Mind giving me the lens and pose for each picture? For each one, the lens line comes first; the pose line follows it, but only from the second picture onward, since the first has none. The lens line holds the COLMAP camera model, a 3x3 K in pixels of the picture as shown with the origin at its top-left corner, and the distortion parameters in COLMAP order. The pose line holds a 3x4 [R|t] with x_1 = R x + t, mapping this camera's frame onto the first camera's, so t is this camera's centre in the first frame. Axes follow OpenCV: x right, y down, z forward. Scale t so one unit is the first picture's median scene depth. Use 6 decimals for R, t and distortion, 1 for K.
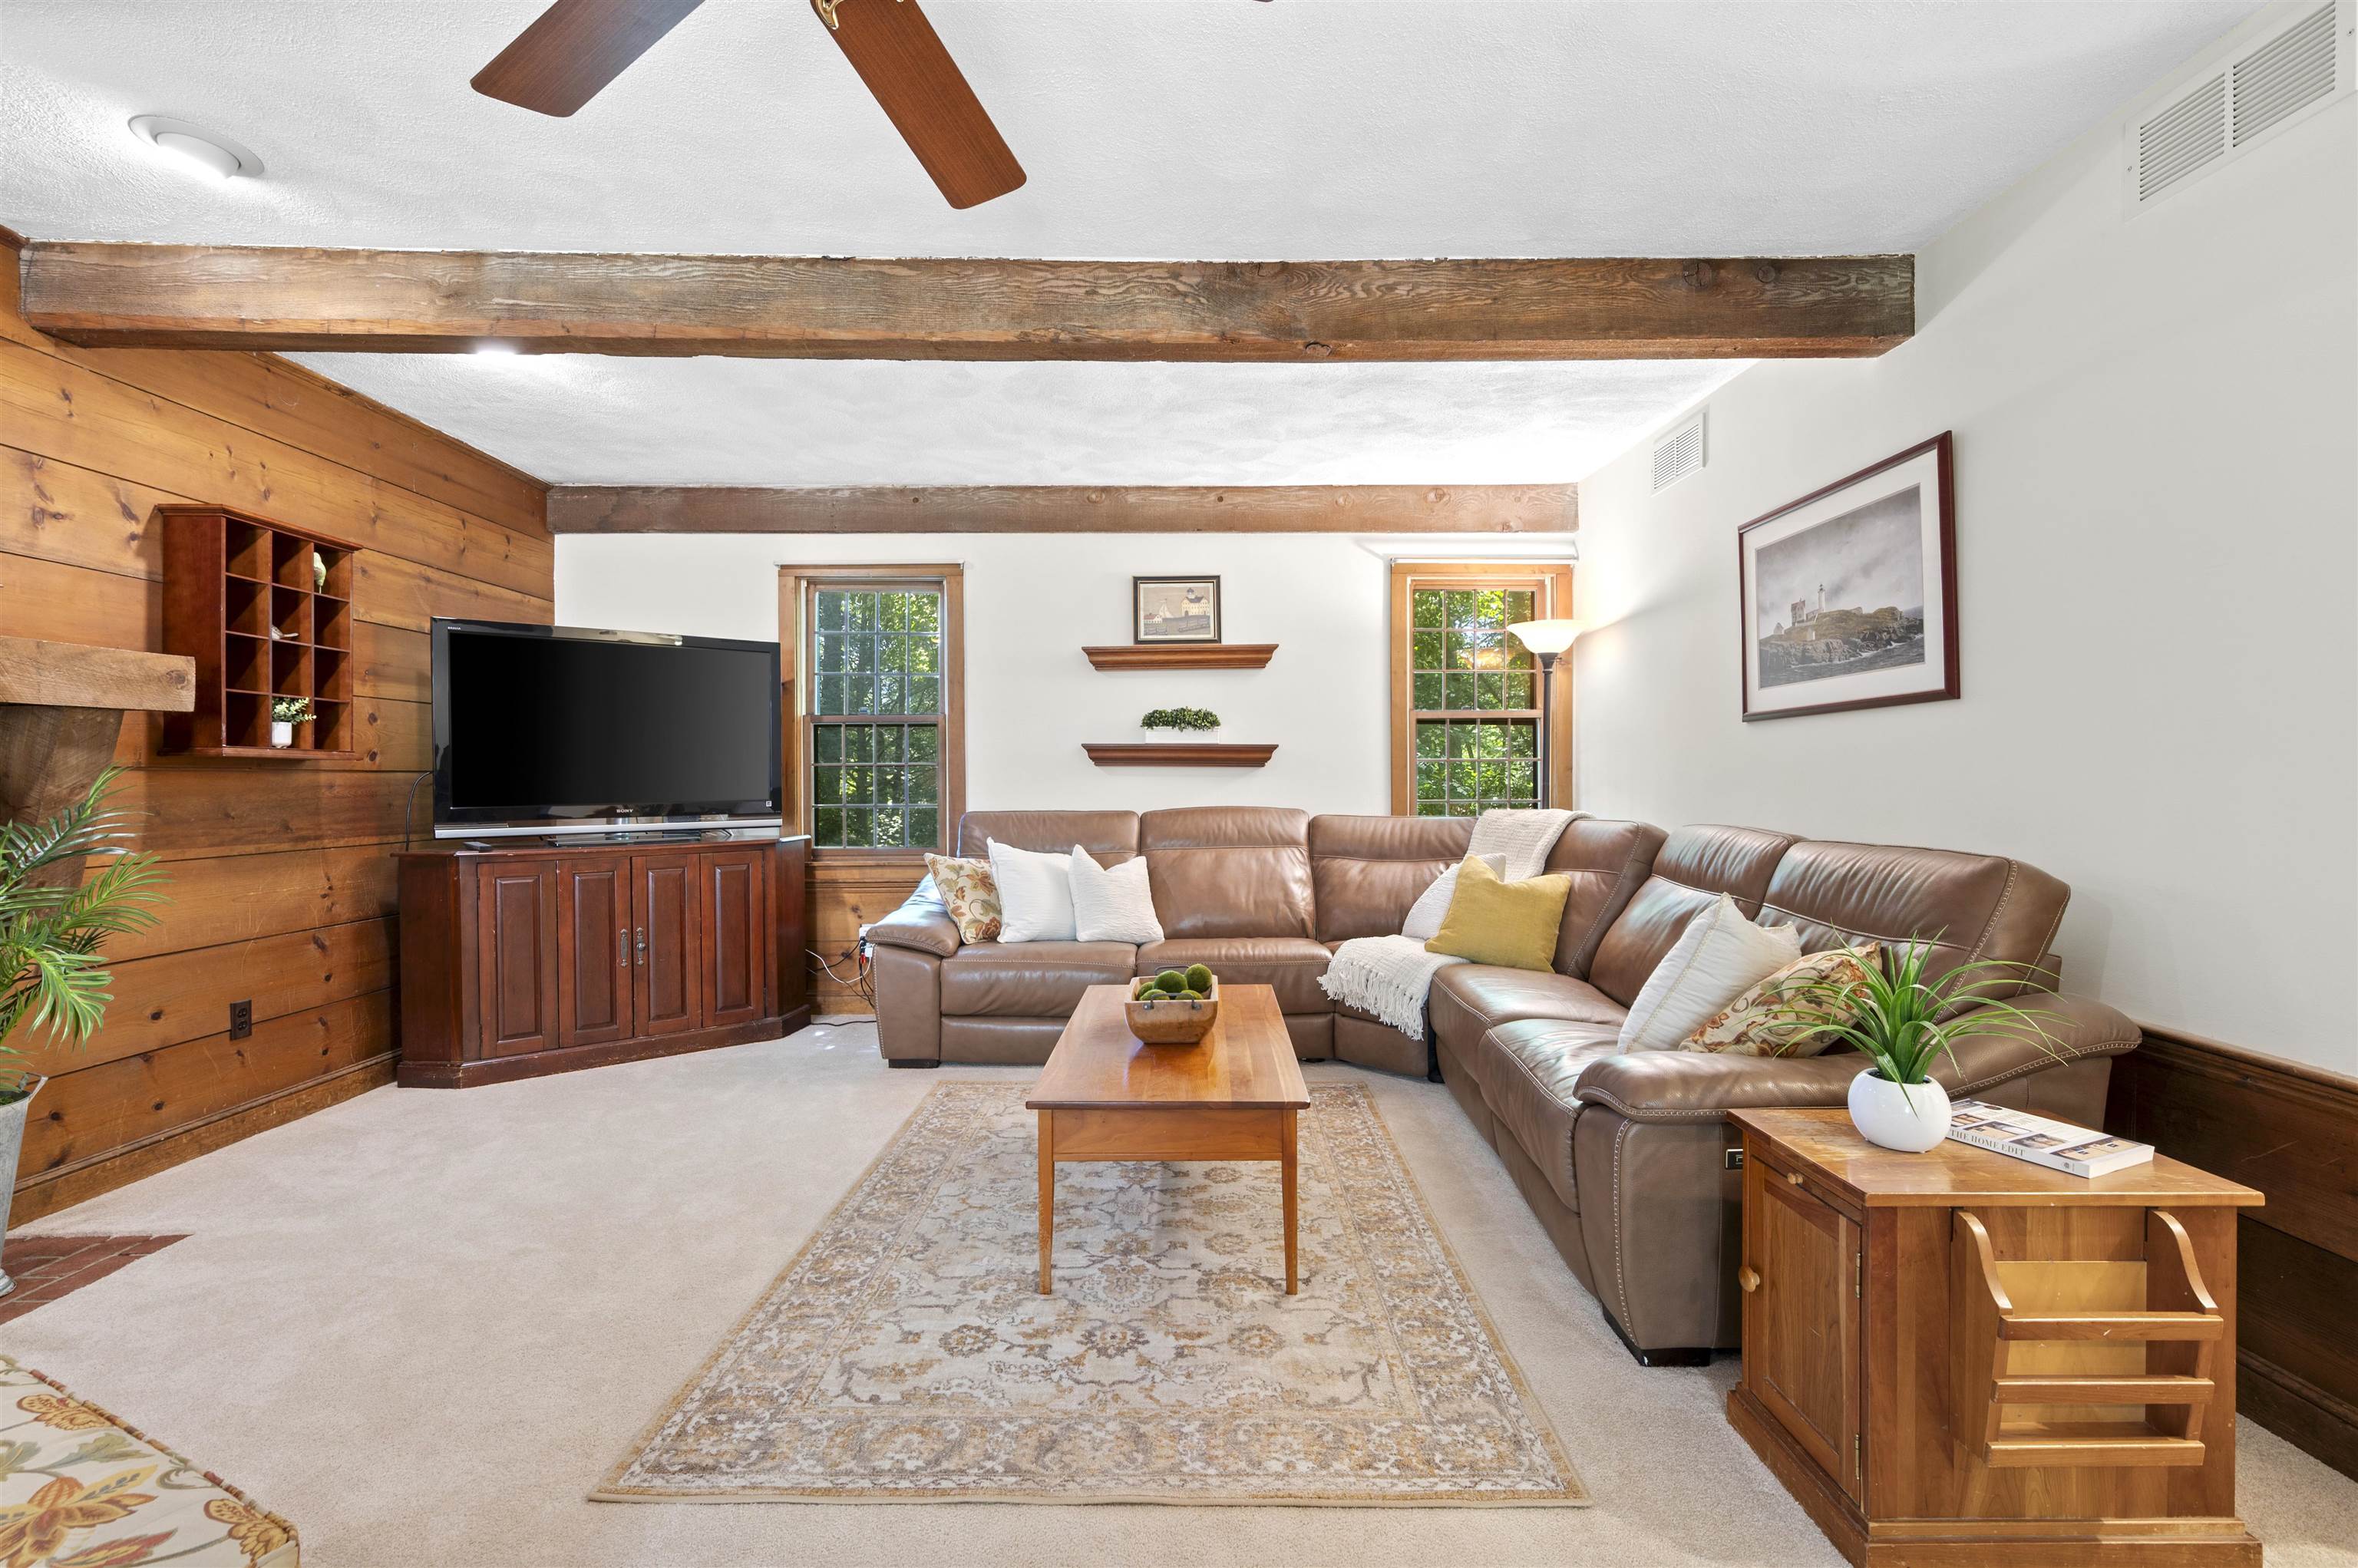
lens RADIAL K [[1031.0, 0, 1179.0], [0, 1031.0, 784.0], [0, 0, 1]] dist [0.001434, 0.000204]
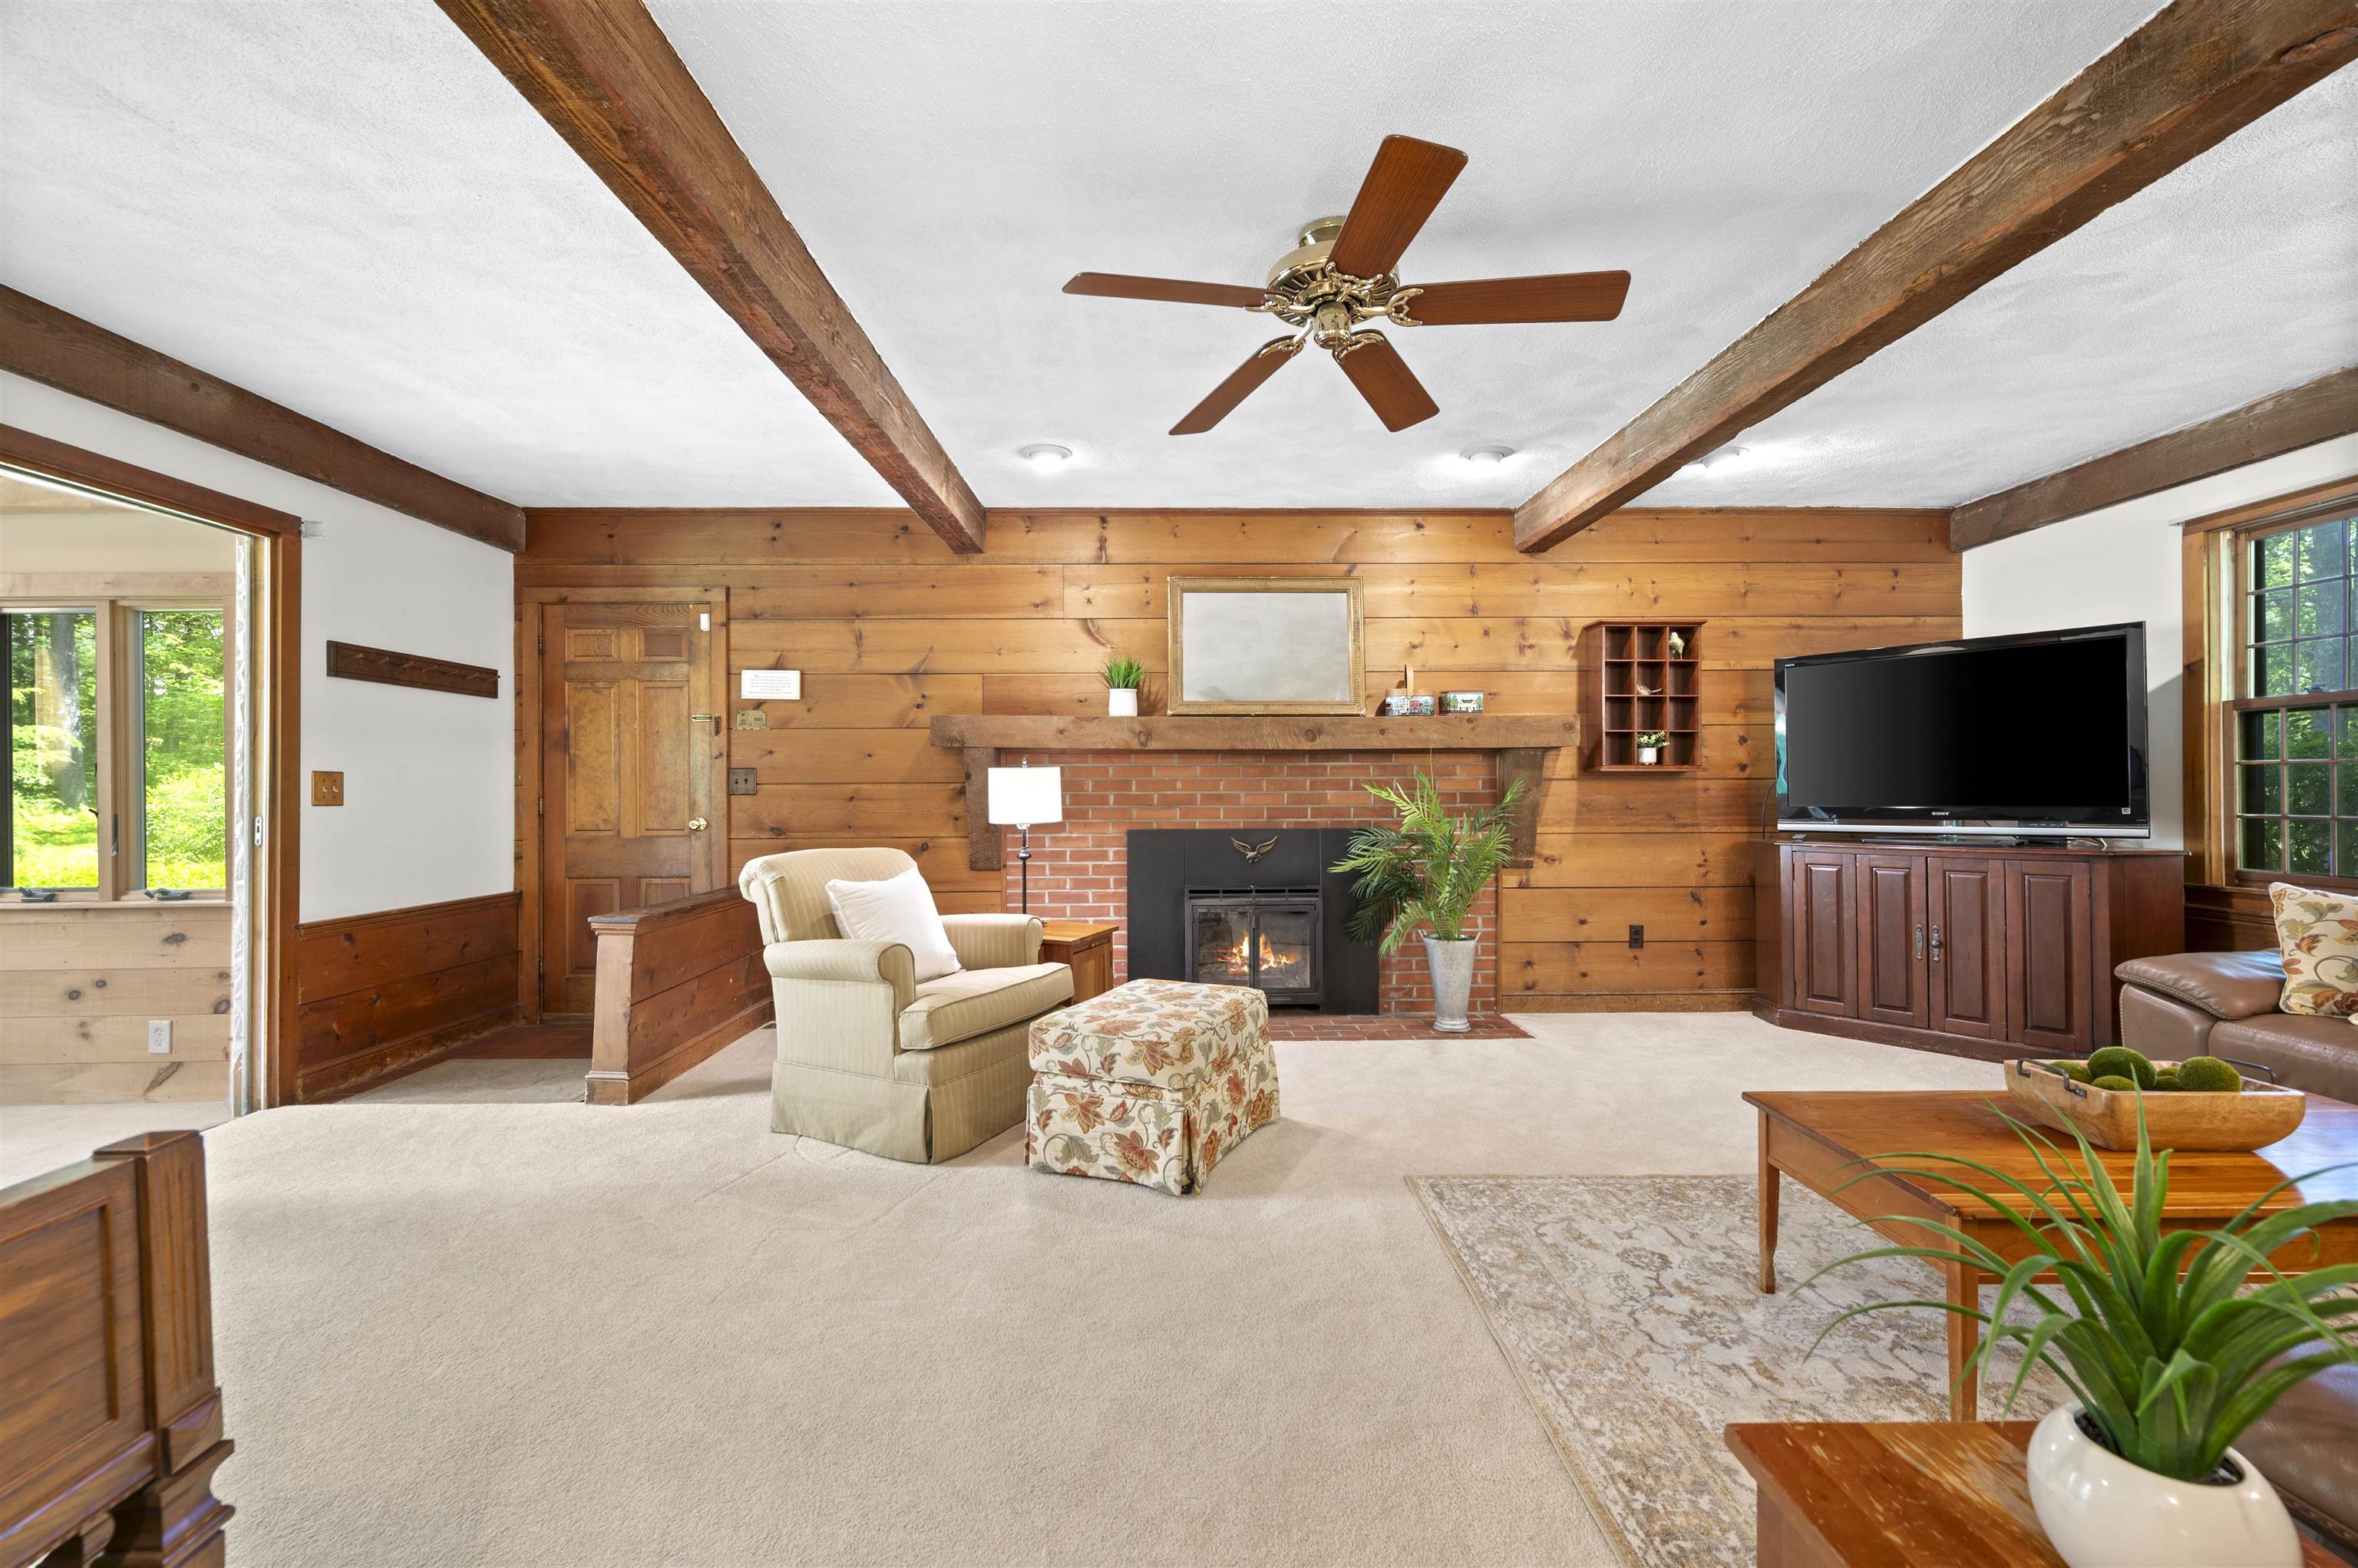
lens RADIAL K [[984.8, 0, 1195.9], [0, 984.8, 774.5], [0, 0, 1]] dist [0.001155, -0.000147]
pose [[0.008384, -0.014572, -0.999859, 0.575794], [-0.000996, 0.999893, -0.014581, 0.002230], [0.999964, 0.001118, 0.008369, 0.298707]]
